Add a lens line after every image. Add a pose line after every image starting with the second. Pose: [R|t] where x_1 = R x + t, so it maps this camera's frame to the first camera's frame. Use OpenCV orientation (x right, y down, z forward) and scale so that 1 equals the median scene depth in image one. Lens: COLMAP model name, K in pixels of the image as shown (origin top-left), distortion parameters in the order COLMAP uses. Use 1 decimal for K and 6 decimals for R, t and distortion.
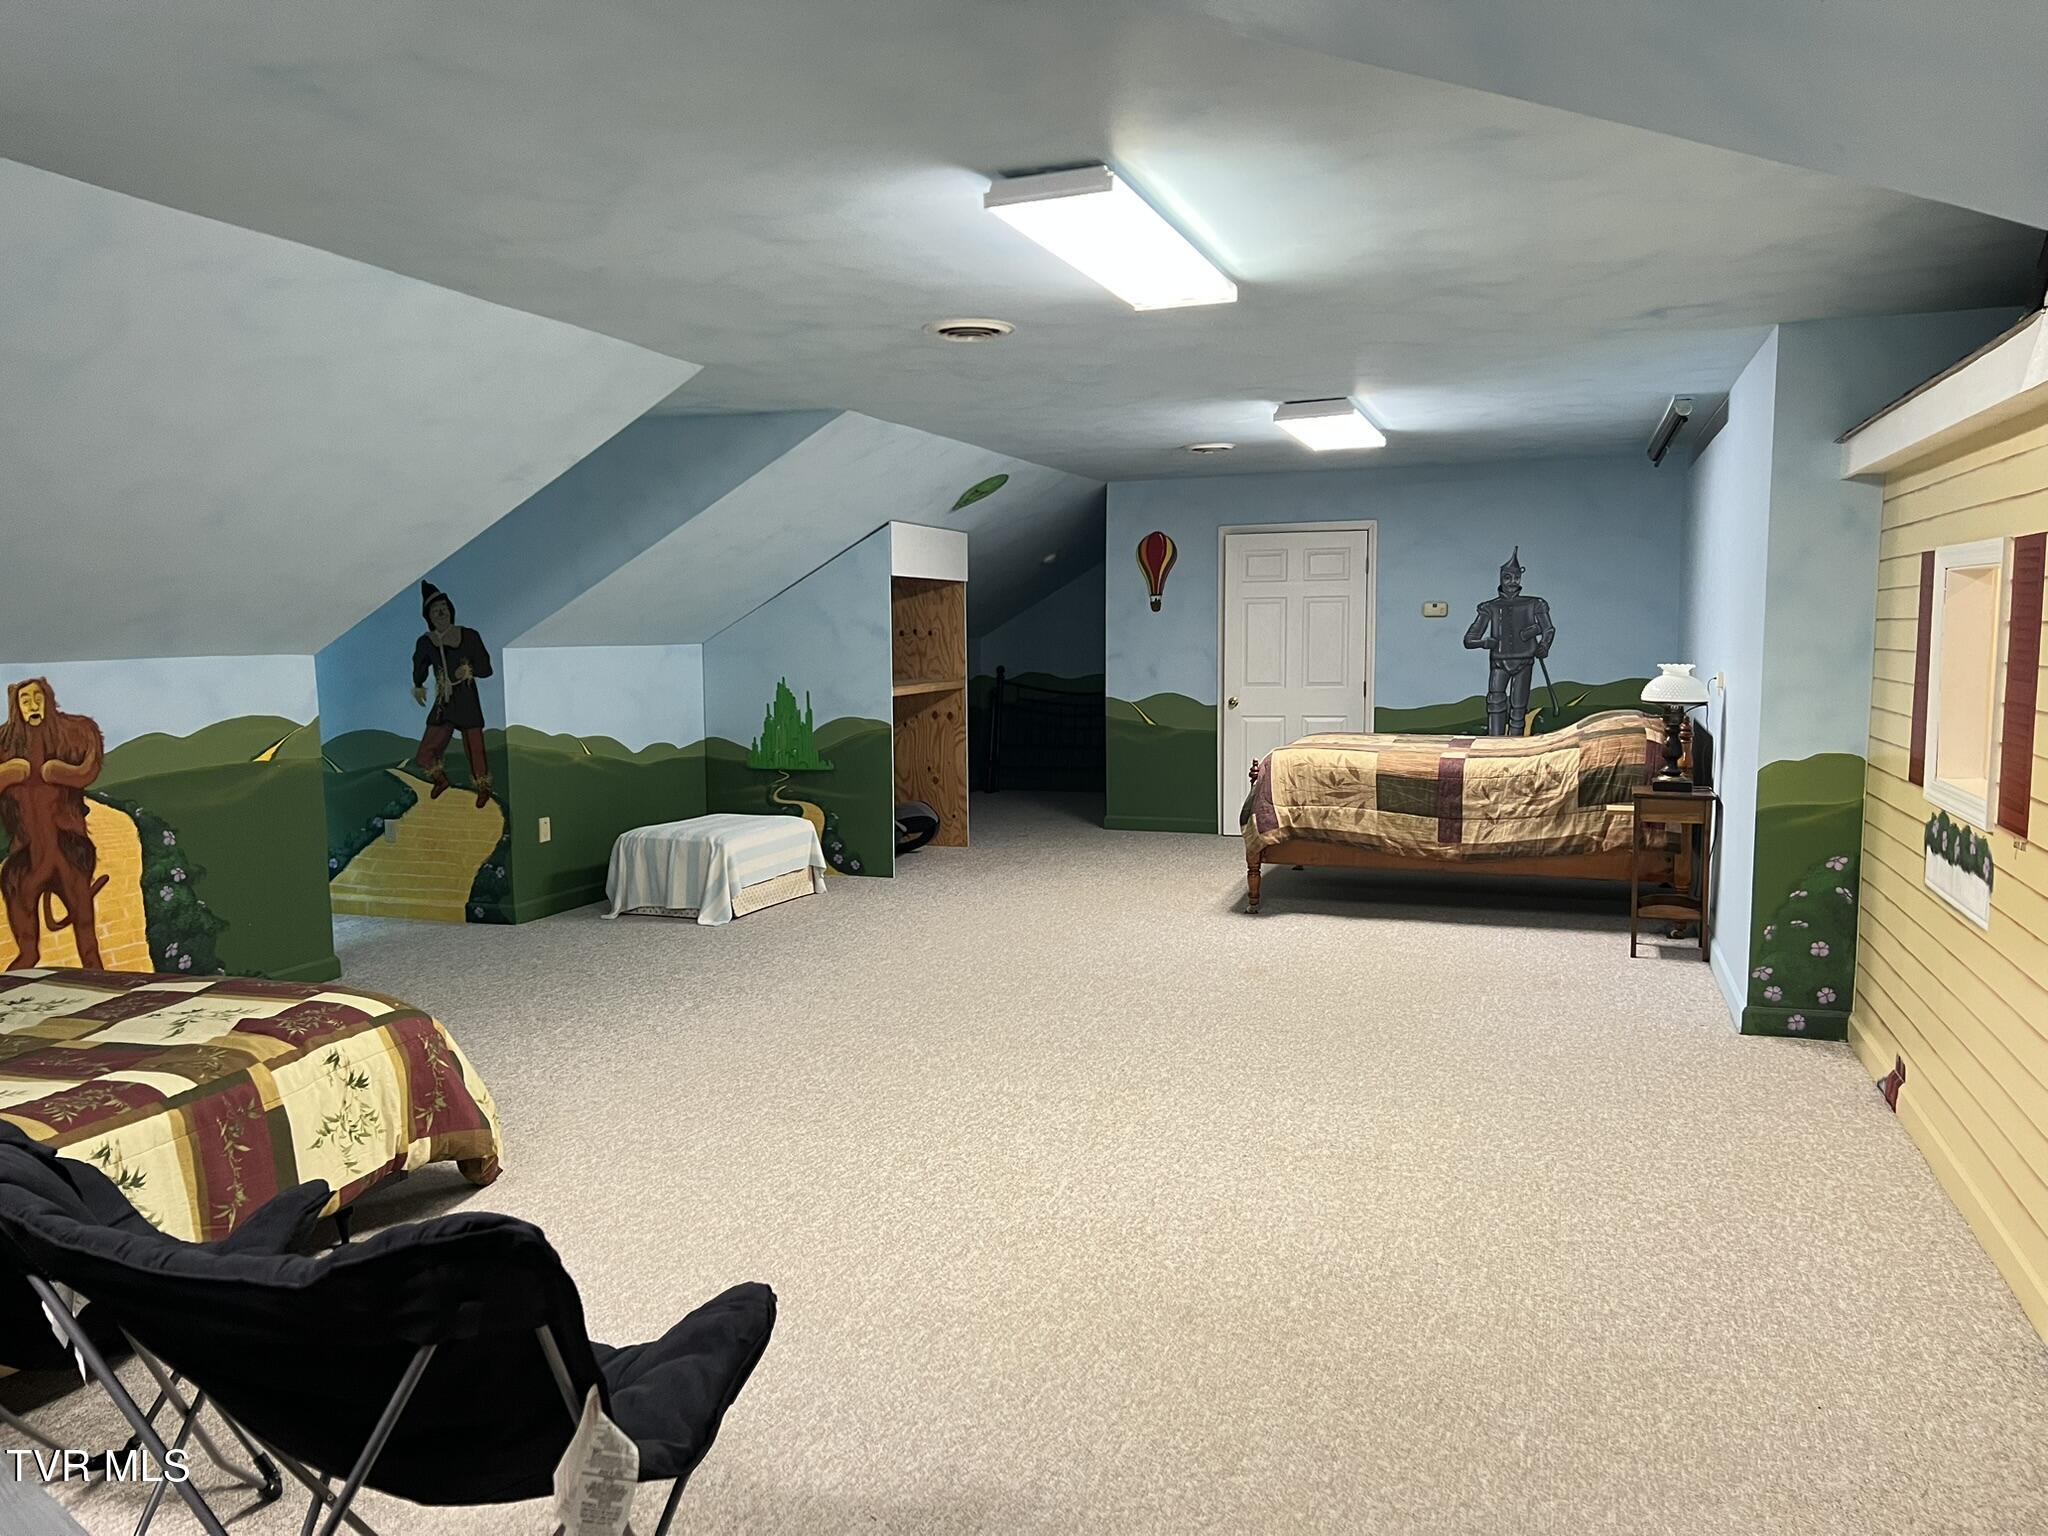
lens RADIAL K [[1523.5, 0, 1015.9], [0, 1523.5, 774.9], [0, 0, 1]] dist [0.070194, -0.096850]
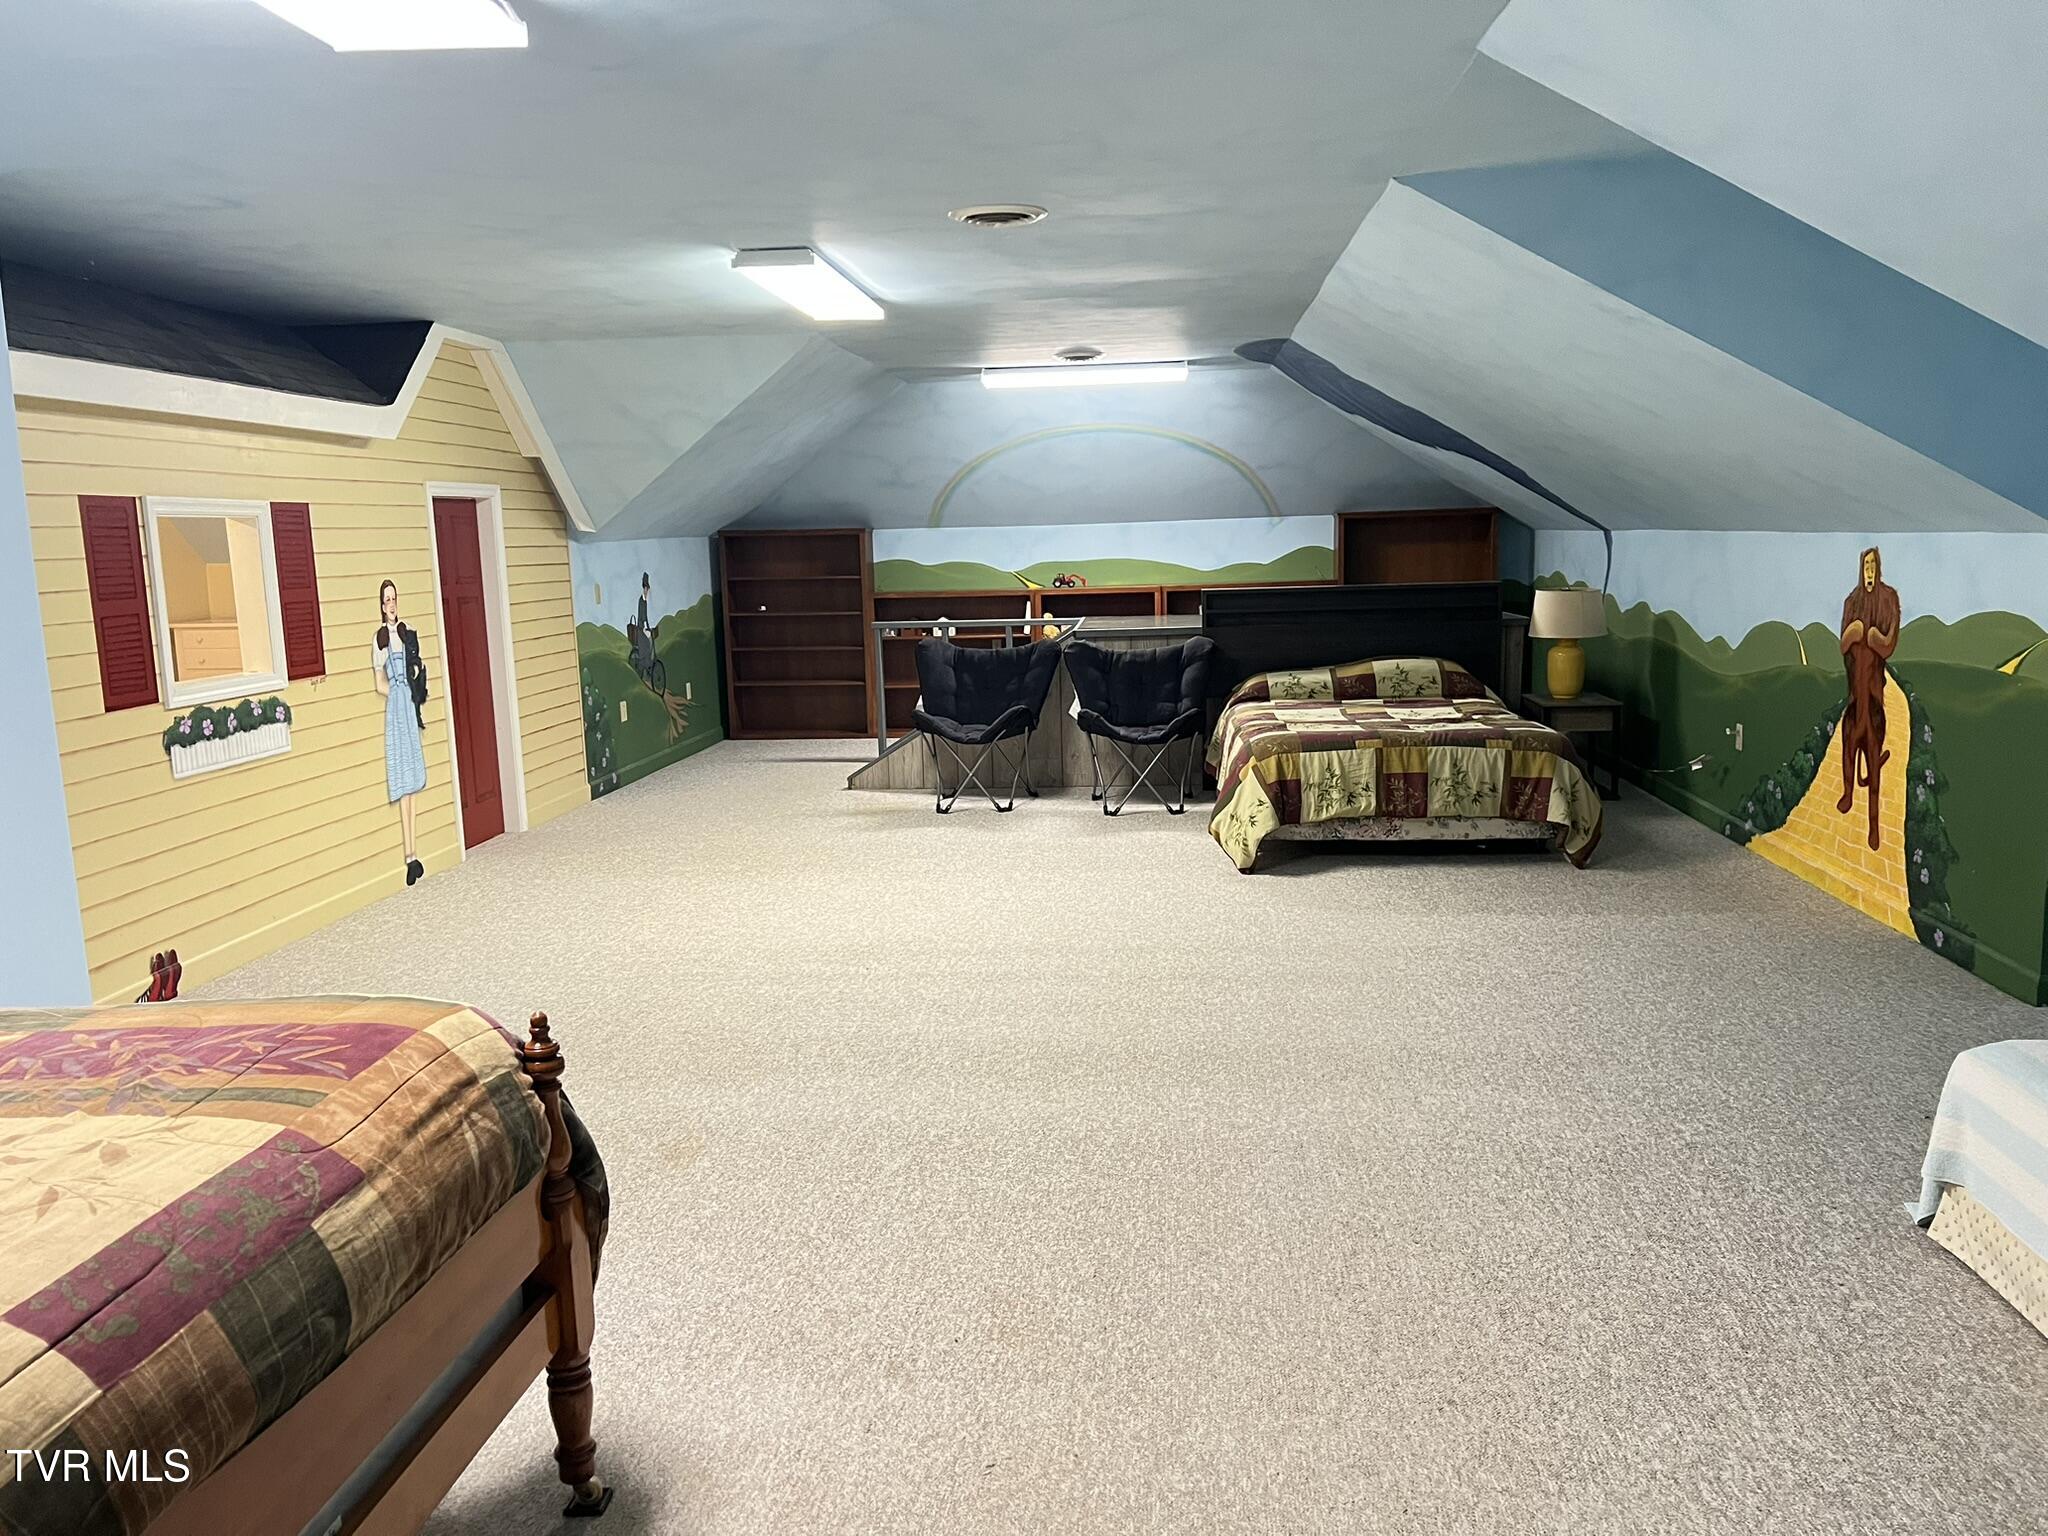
lens RADIAL K [[1523.5, 0, 1015.9], [0, 1523.5, 774.9], [0, 0, 1]] dist [0.070194, -0.096850]
pose [[-0.969171, 0.074510, -0.234853, 0.143545], [0.012671, 0.966990, 0.254499, -0.136715], [0.246064, 0.243677, -0.938123, 1.365725]]
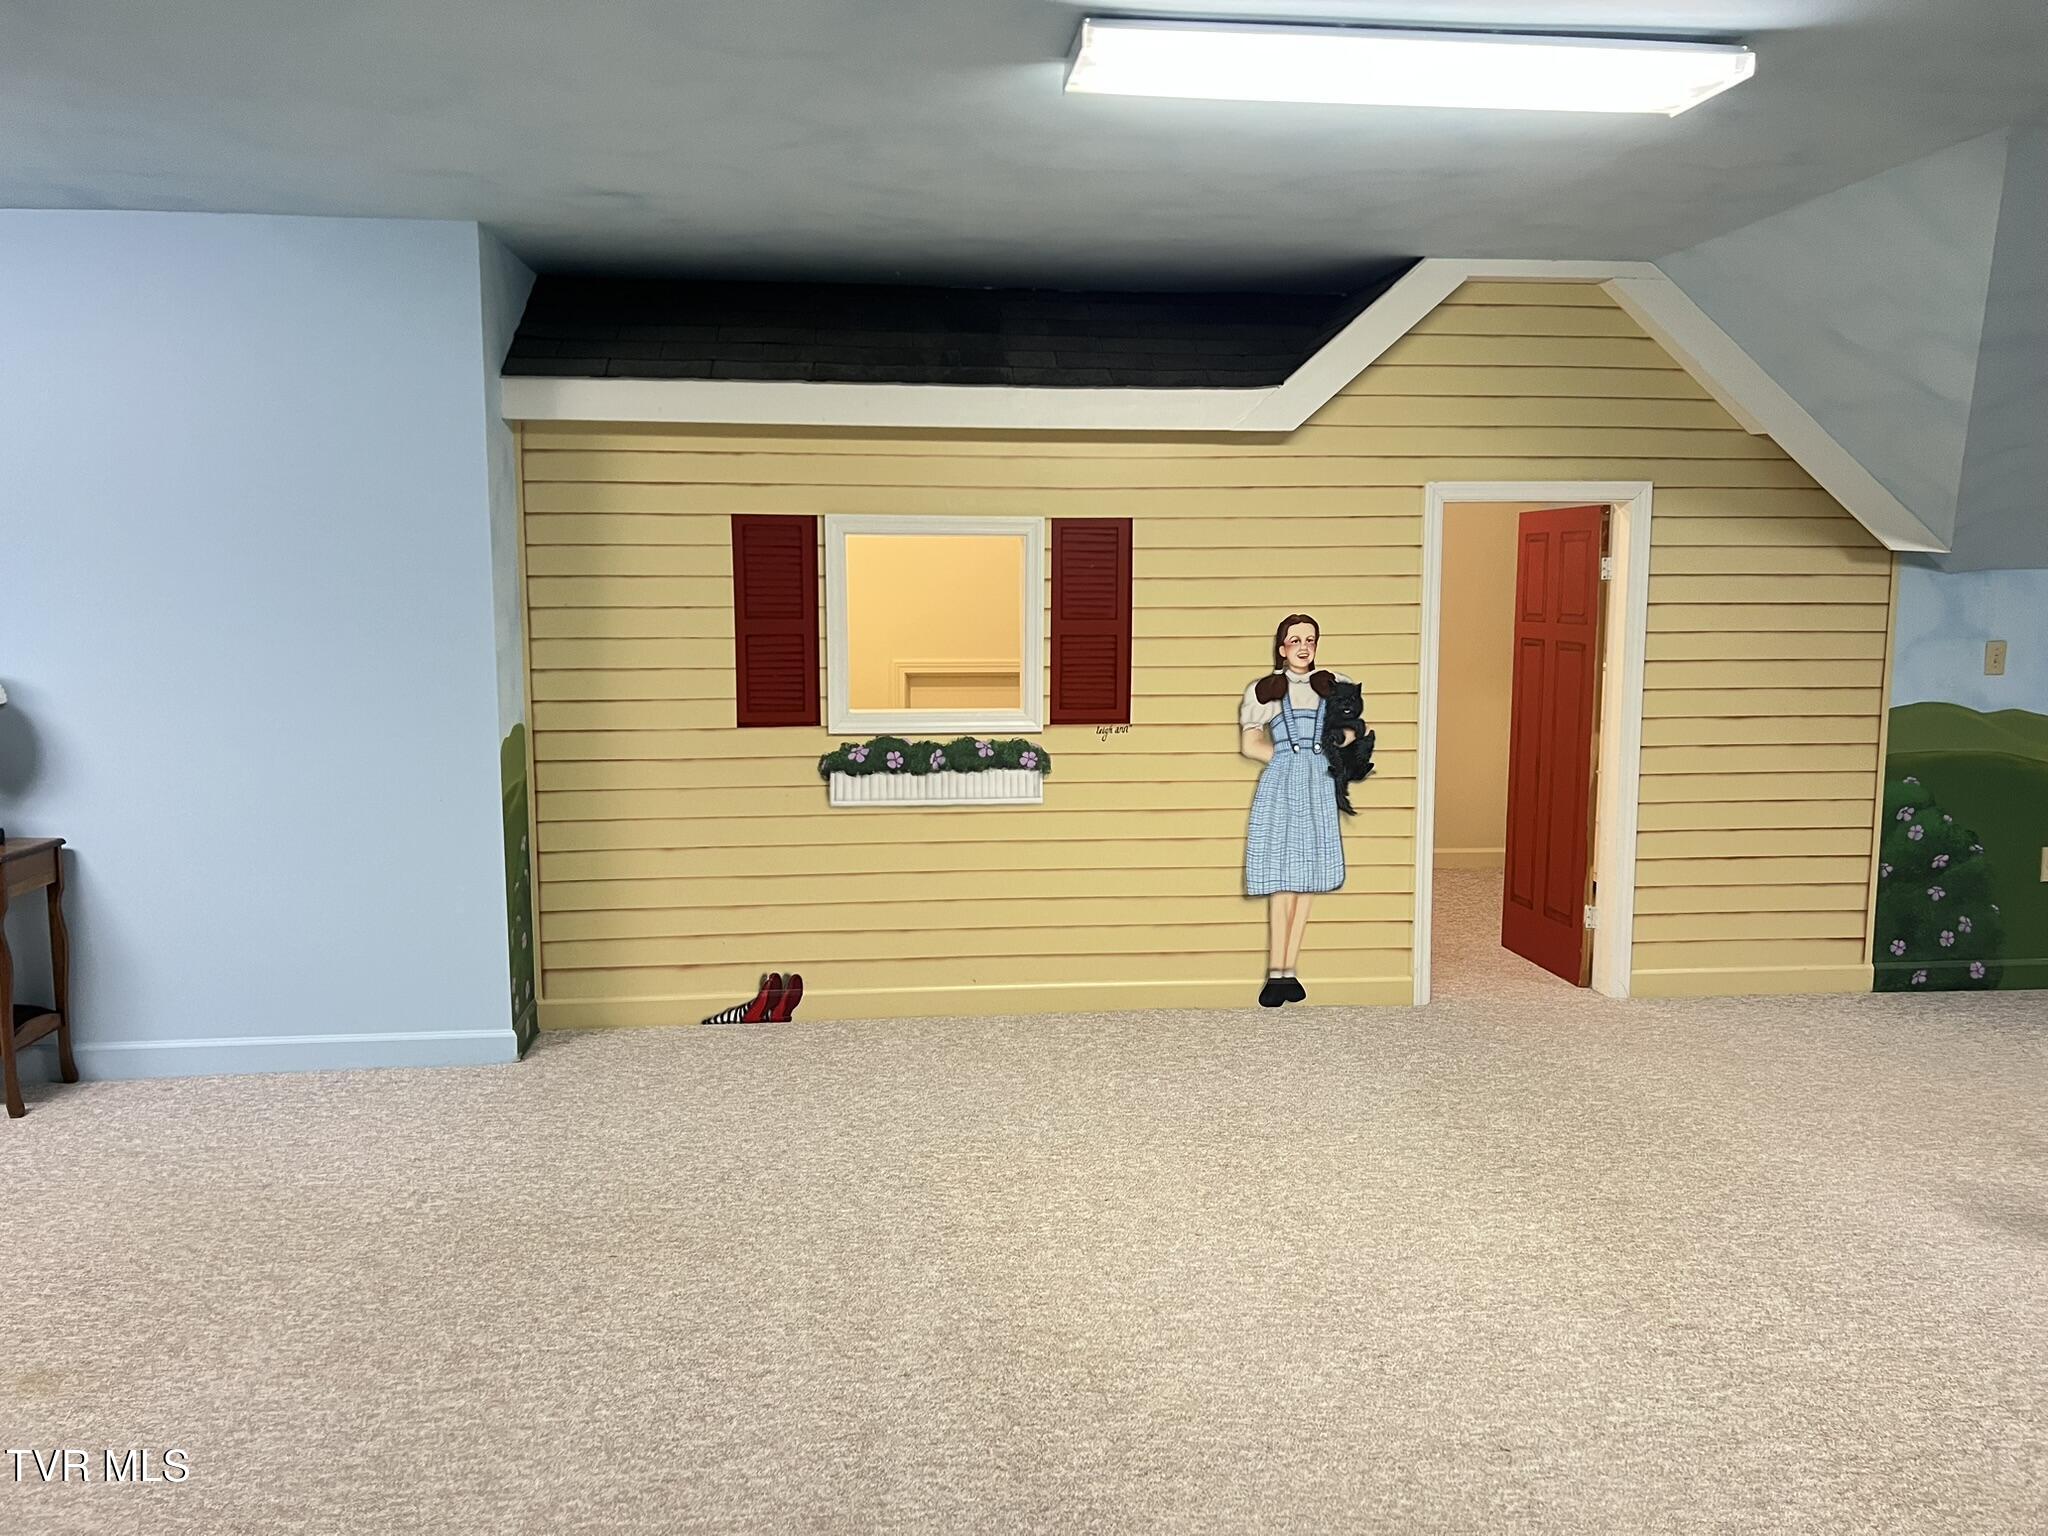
lens RADIAL K [[1523.5, 0, 1015.9], [0, 1523.5, 774.9], [0, 0, 1]] dist [0.070194, -0.096850]
pose [[-0.430915, -0.106968, 0.896030, -0.295008], [0.095220, 0.982016, 0.163025, -0.075464], [-0.897355, 0.155570, -0.412980, 0.806371]]
